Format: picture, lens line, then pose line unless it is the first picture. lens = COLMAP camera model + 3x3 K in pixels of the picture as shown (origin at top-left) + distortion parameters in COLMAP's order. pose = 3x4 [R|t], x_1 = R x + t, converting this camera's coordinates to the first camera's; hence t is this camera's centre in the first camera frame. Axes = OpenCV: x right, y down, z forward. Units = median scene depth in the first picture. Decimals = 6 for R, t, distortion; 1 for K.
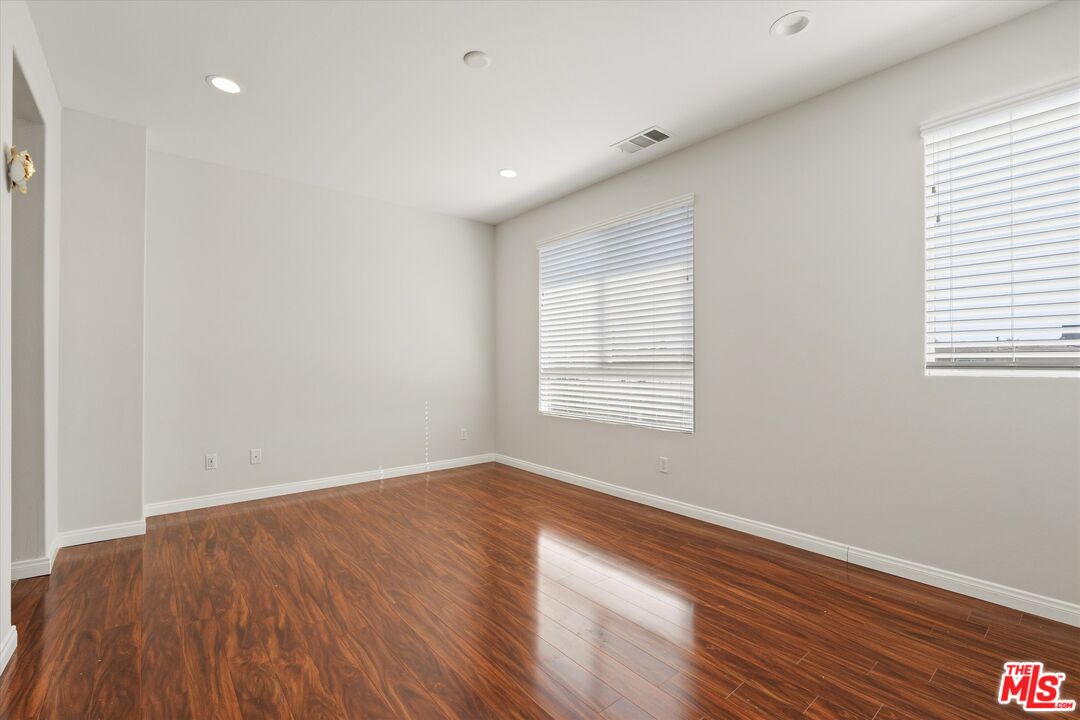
lens RADIAL K [[478.0, 0, 540.0], [0, 478.0, 360.0], [0, 0, 1]] dist [-0.003805, -0.001367]
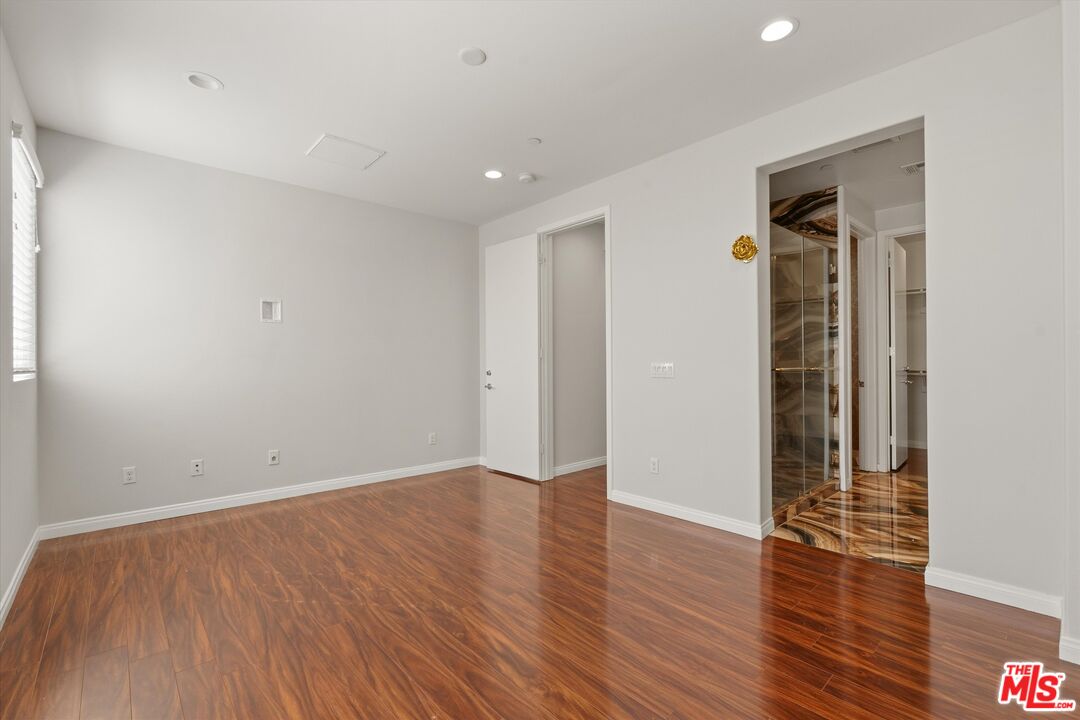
lens RADIAL K [[478.0, 0, 540.0], [0, 478.0, 360.0], [0, 0, 1]] dist [-0.003805, -0.001367]
pose [[-0.999068, 0.006057, -0.042725, -0.215364], [0.006609, 0.999896, -0.012782, 0.007678], [0.042643, -0.013052, -0.999005, 1.897126]]
